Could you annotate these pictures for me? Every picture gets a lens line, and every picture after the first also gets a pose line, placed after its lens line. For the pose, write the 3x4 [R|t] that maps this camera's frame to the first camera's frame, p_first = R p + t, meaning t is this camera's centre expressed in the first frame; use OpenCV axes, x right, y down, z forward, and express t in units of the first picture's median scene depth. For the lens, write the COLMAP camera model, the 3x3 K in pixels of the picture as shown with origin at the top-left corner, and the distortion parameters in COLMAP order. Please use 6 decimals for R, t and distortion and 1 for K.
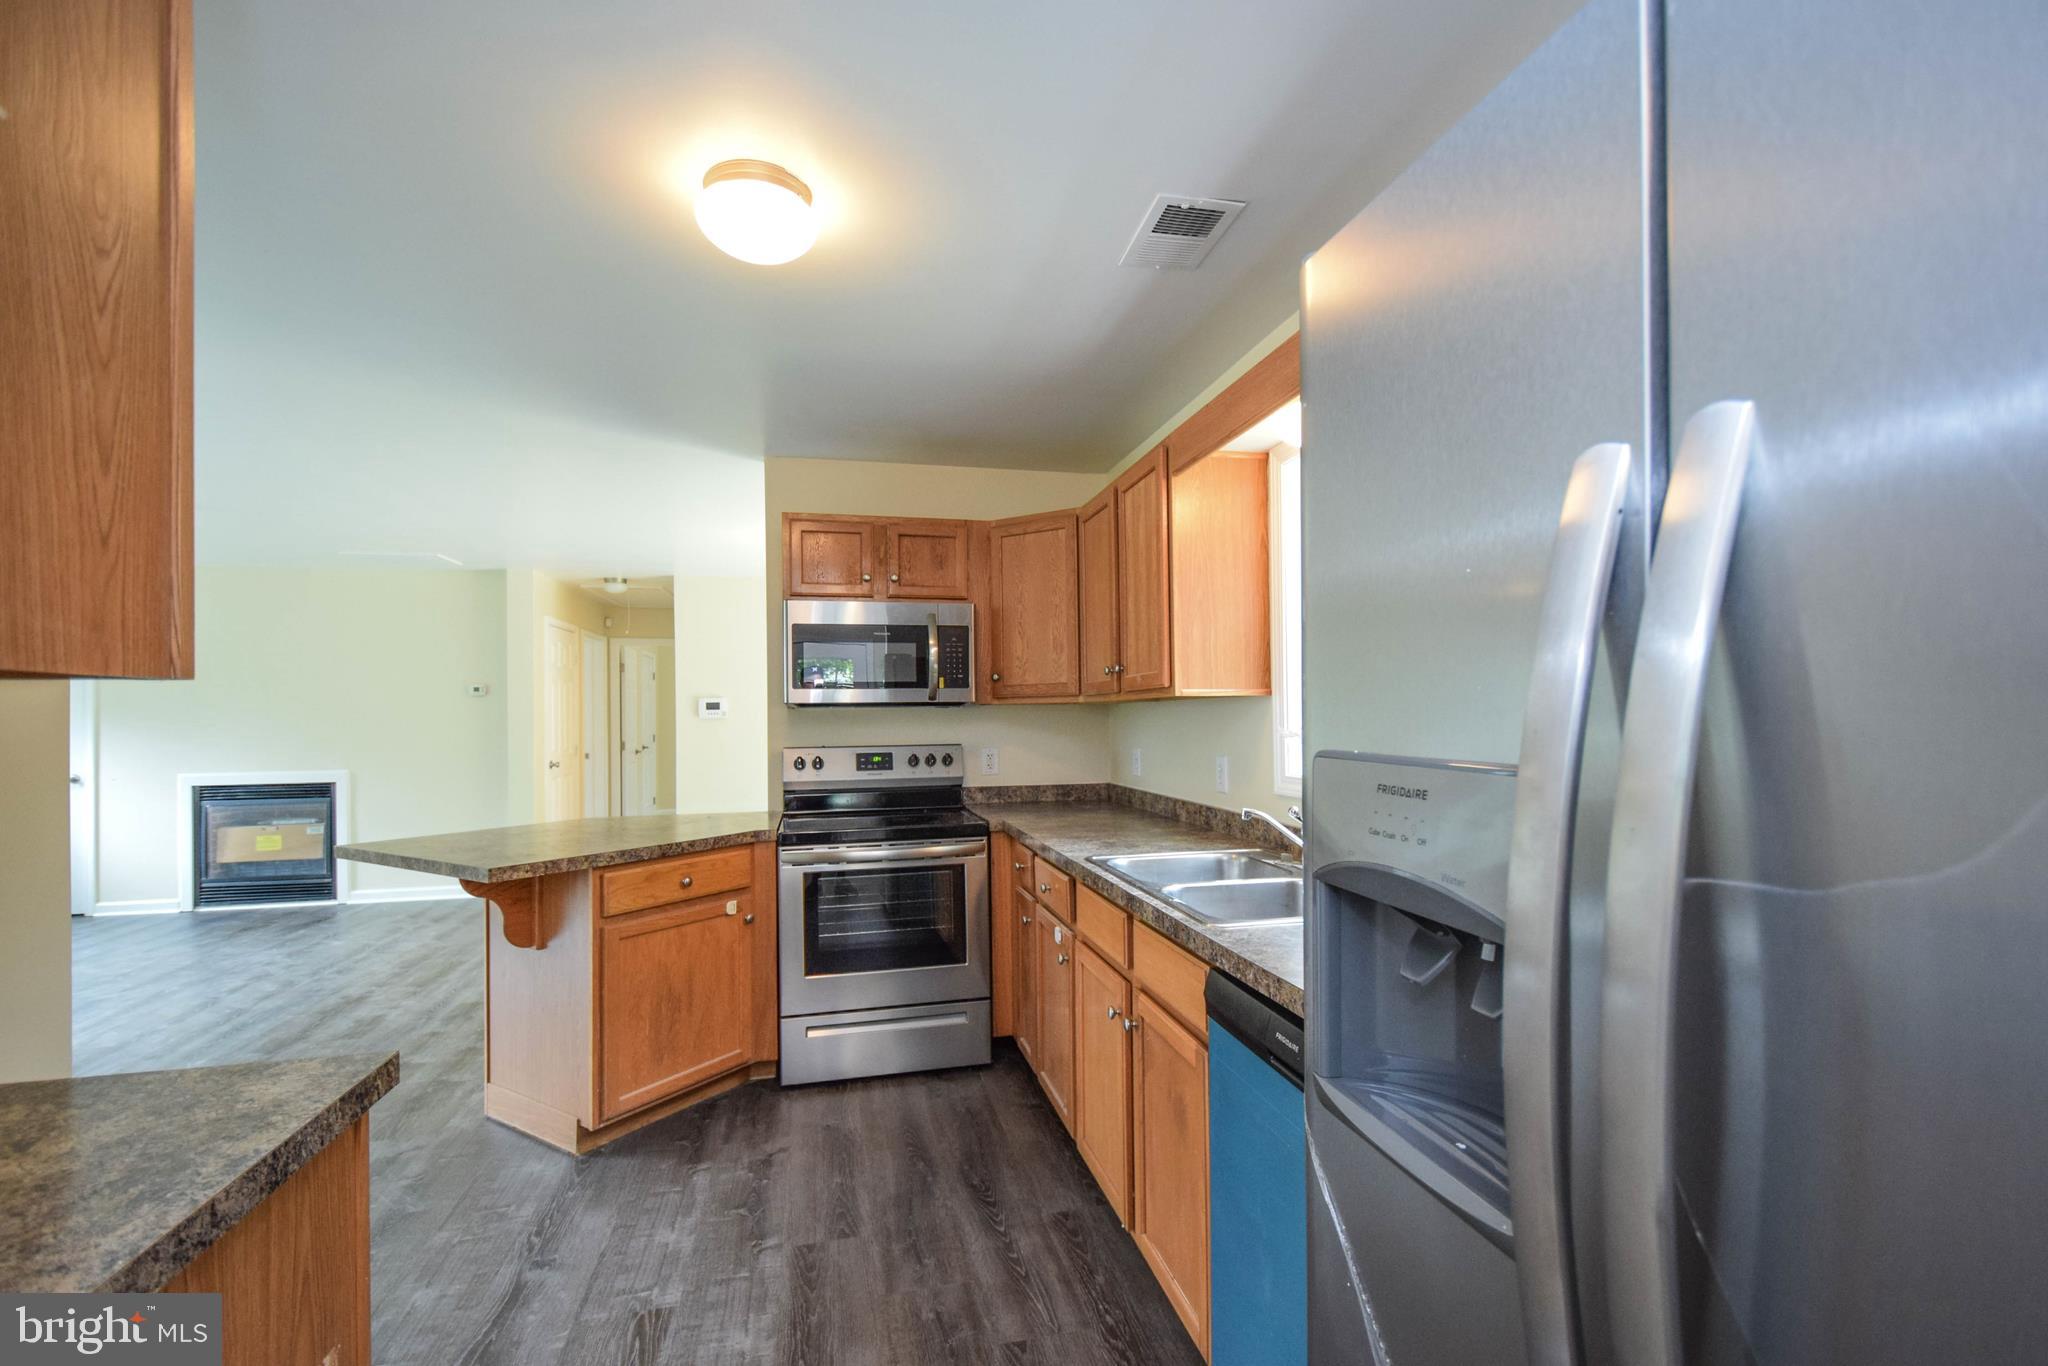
lens RADIAL K [[887.4, 0, 1025.3], [0, 887.4, 706.8], [0, 0, 1]] dist [0.014820, -0.009896]
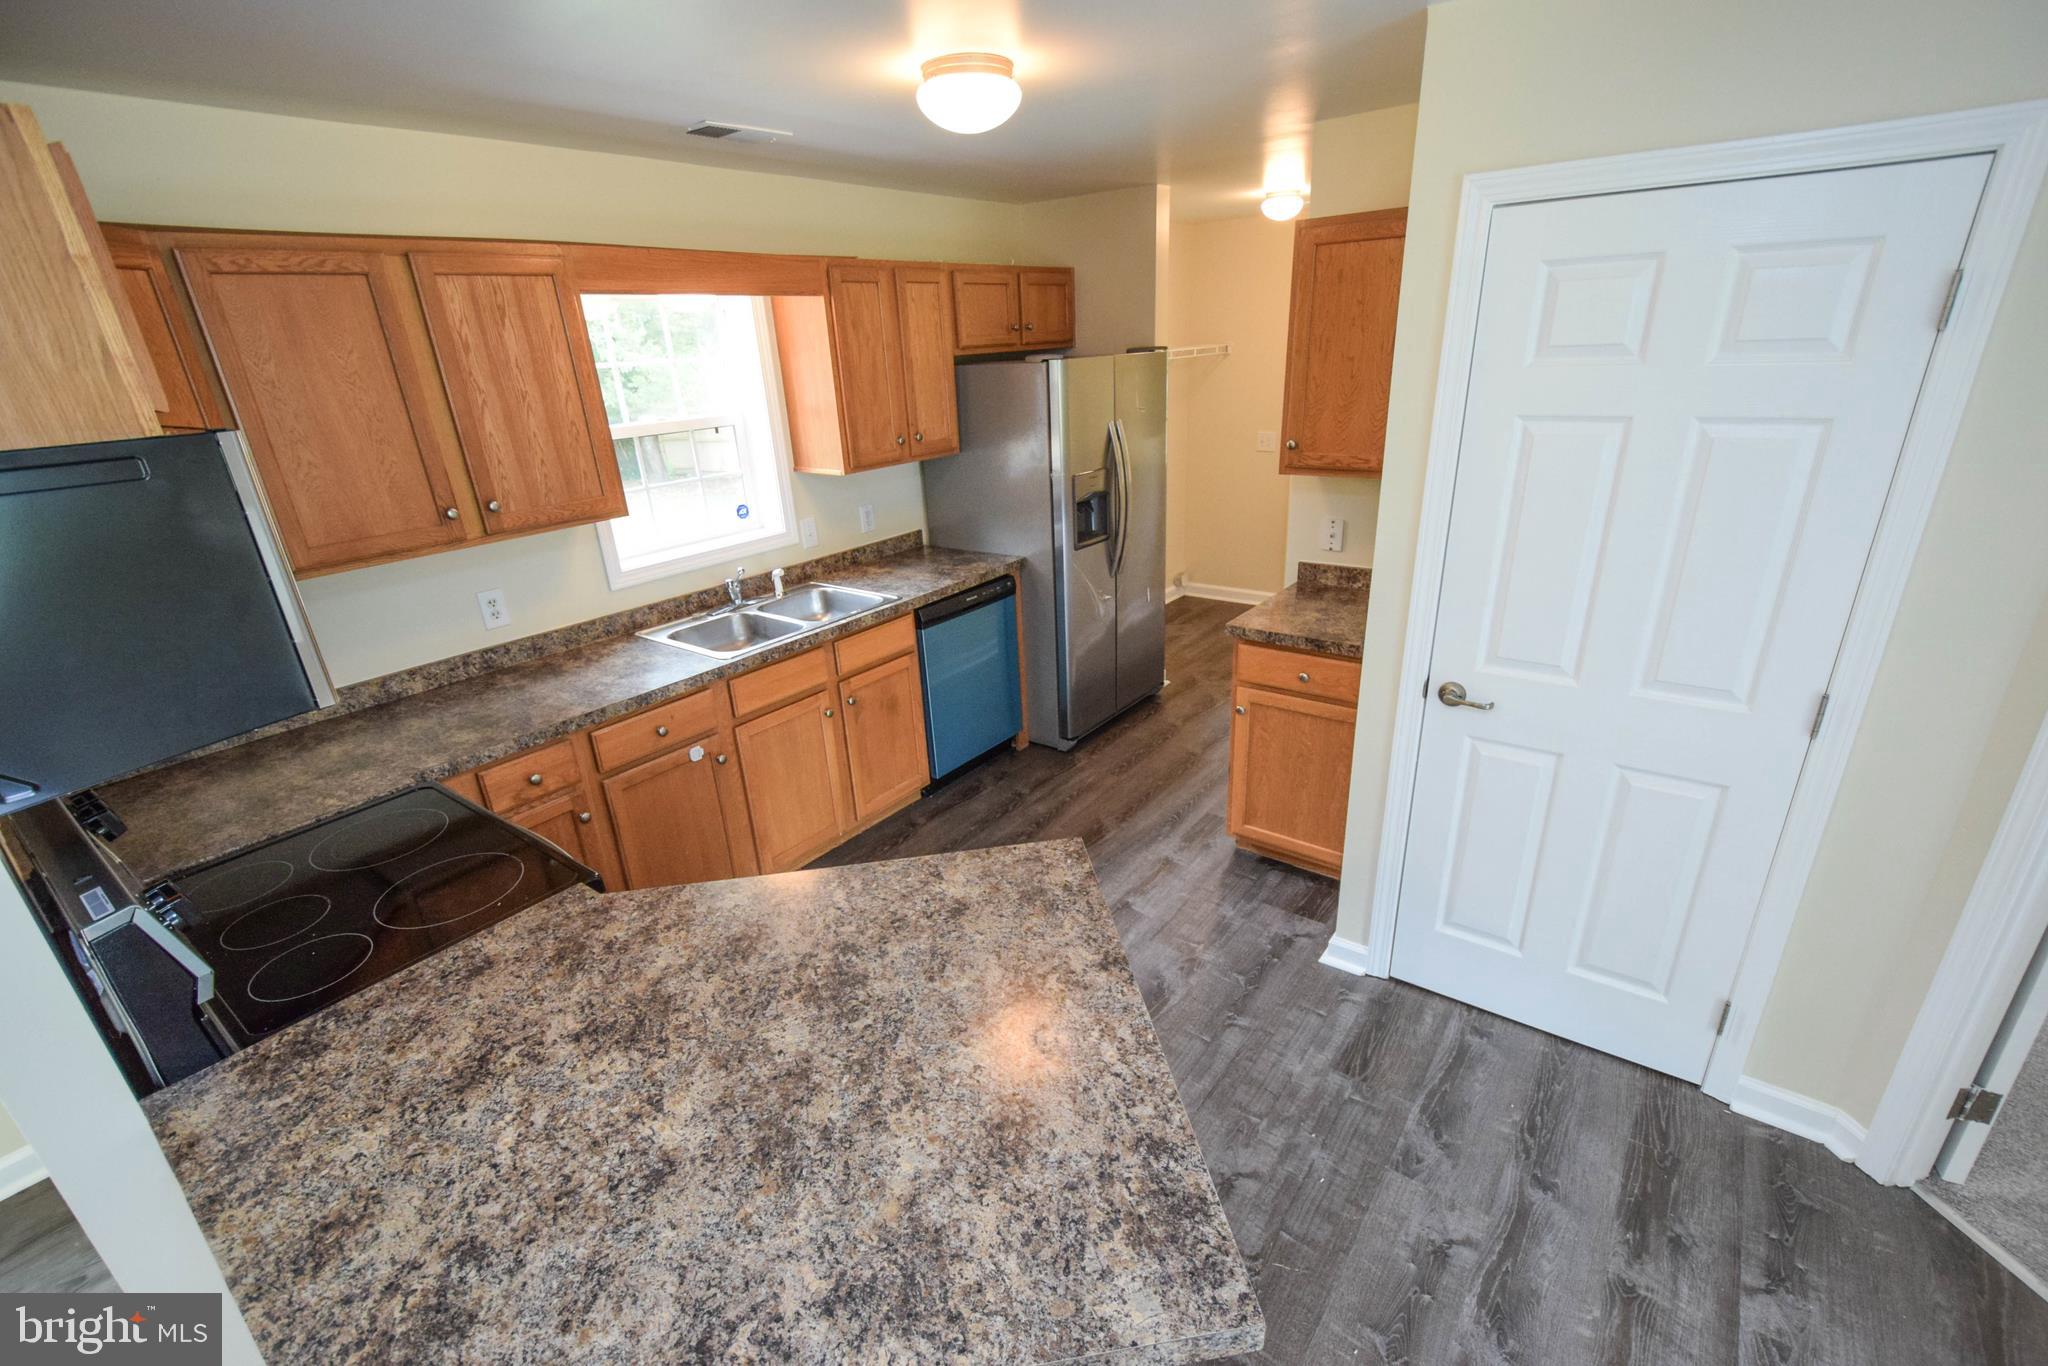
lens RADIAL K [[891.9, 0, 1022.7], [0, 891.9, 704.0], [0, 0, 1]] dist [0.002388, -0.000004]
pose [[-0.640195, -0.252773, 0.725435, -0.819255], [0.050126, 0.928558, 0.367787, -0.146053], [-0.766575, 0.271819, -0.581788, 1.092214]]
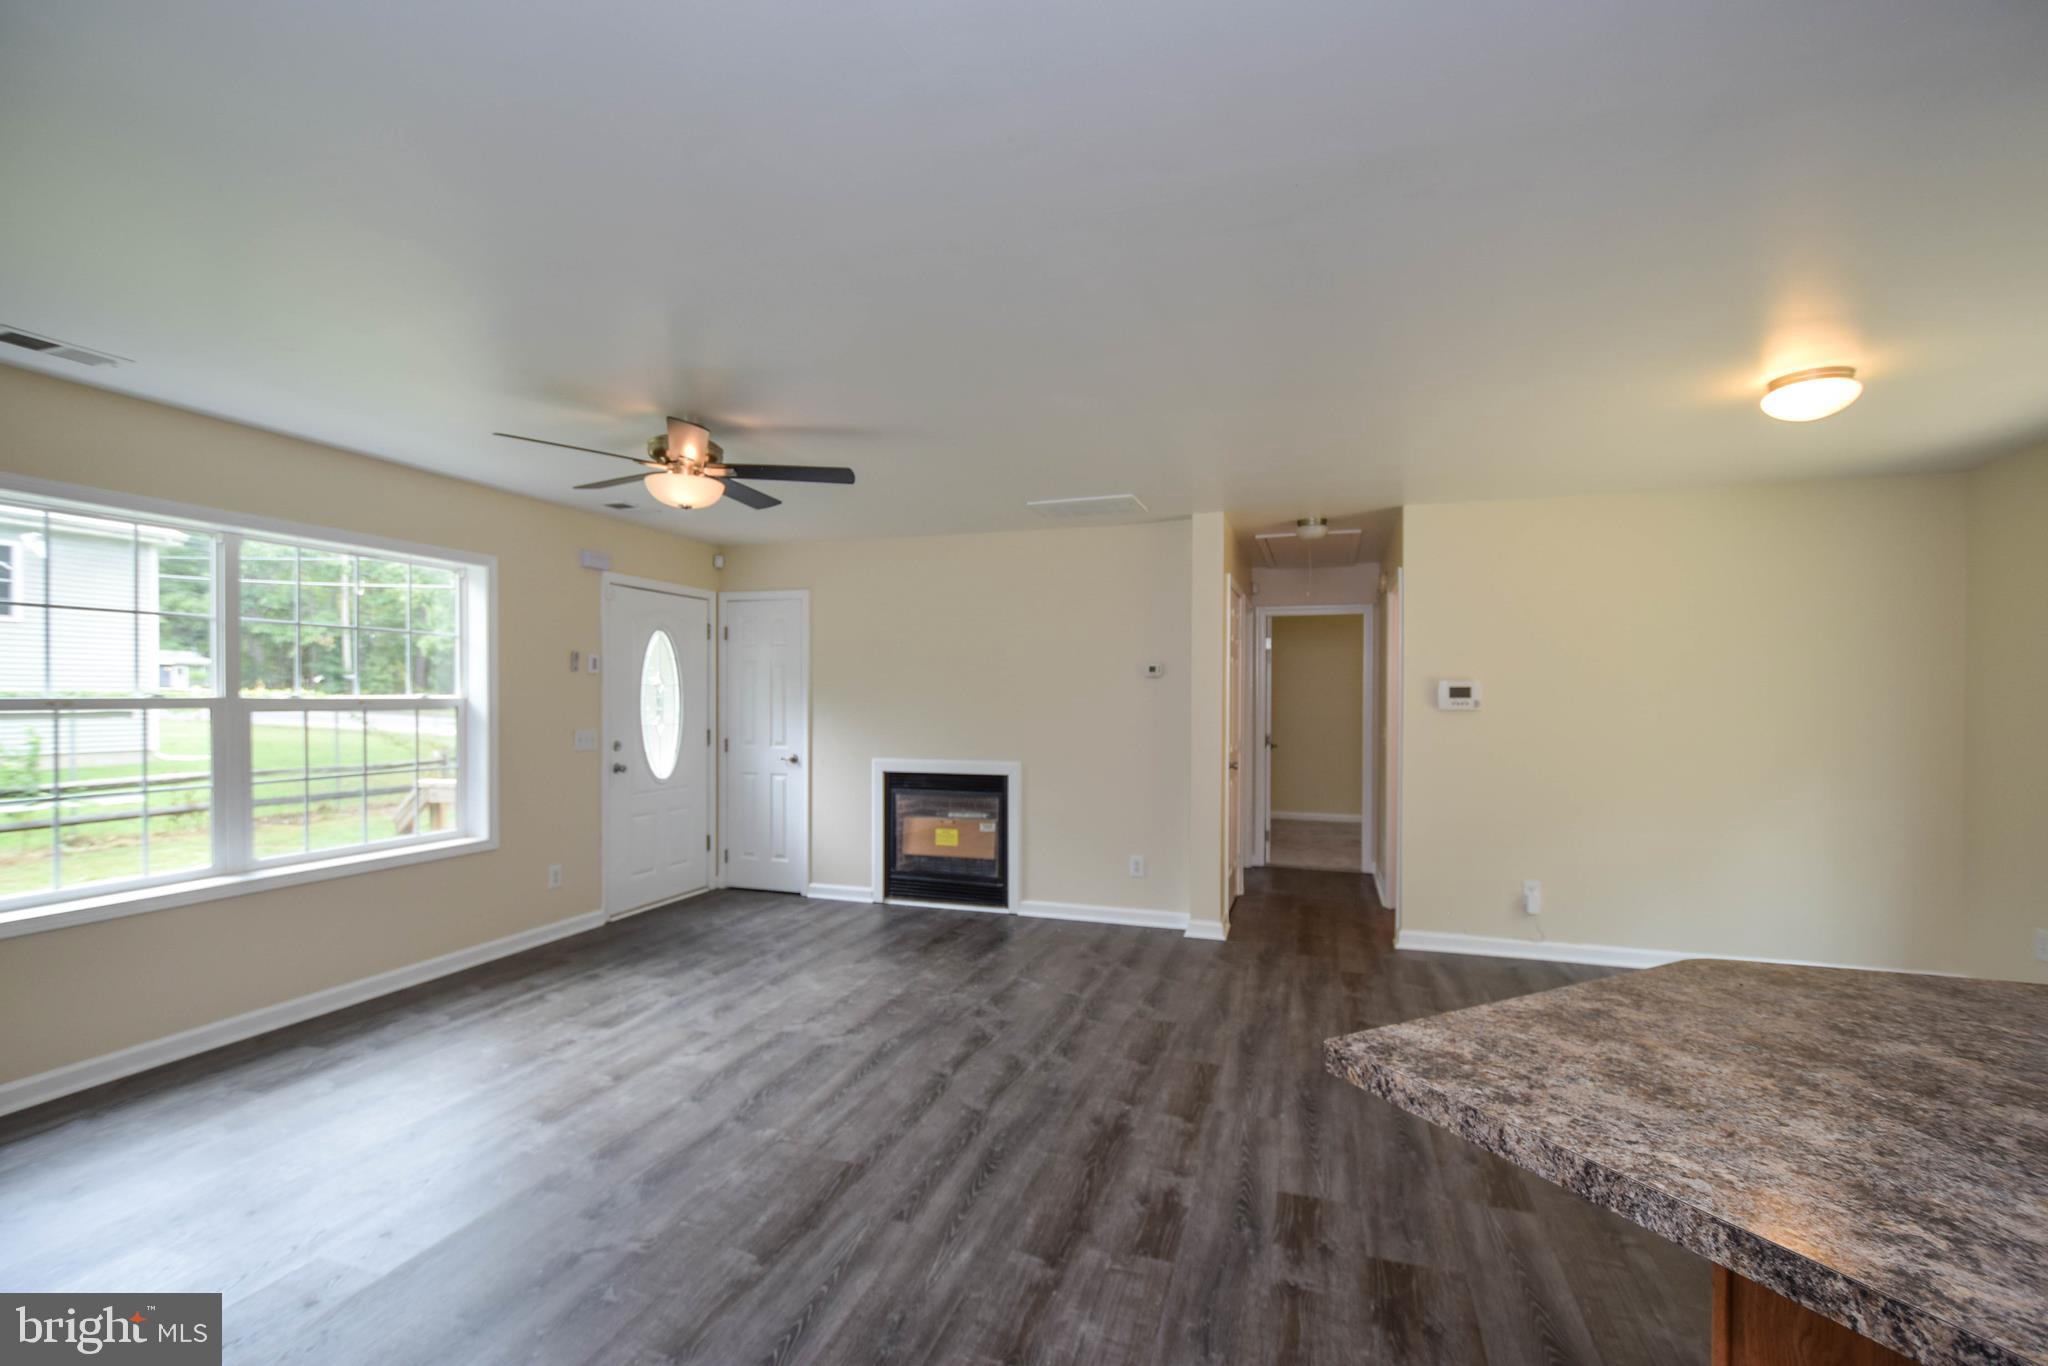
lens RADIAL K [[887.4, 0, 1025.3], [0, 887.4, 706.8], [0, 0, 1]] dist [0.014820, -0.009896]
pose [[0.854028, 0.018429, -0.519901, -0.629560], [-0.009139, 0.999750, 0.020426, -0.000999], [0.520148, -0.012693, 0.853982, 0.543082]]
